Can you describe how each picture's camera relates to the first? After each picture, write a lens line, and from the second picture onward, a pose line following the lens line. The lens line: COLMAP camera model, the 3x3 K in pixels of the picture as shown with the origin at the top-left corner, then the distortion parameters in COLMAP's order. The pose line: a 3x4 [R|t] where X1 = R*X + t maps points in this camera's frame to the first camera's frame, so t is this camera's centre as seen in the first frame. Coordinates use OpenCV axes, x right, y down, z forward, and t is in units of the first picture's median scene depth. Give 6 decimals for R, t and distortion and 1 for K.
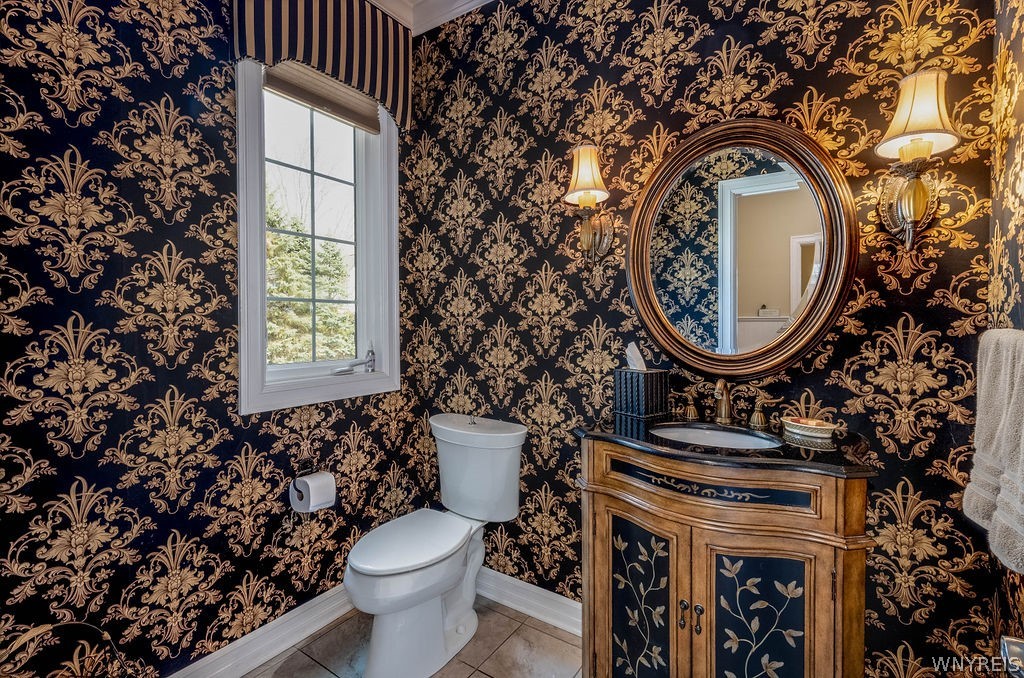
lens RADIAL K [[470.0, 0, 531.7], [0, 470.0, 334.6], [0, 0, 1]] dist [-0.000690, -0.000432]
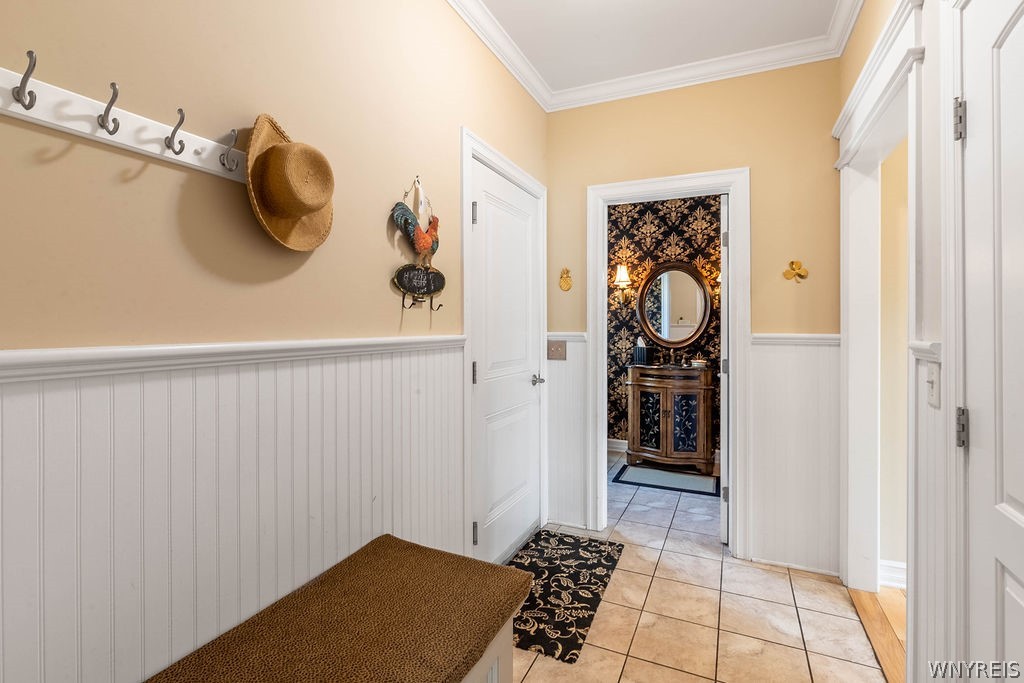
lens RADIAL K [[470.0, 0, 510.3], [0, 470.0, 332.3], [0, 0, 1]] dist [-0.000690, -0.000432]
pose [[0.992960, 0.002068, 0.118434, -0.934719], [-0.000943, 0.999954, -0.009552, 0.018659], [-0.118448, 0.009374, 0.992916, -1.778881]]
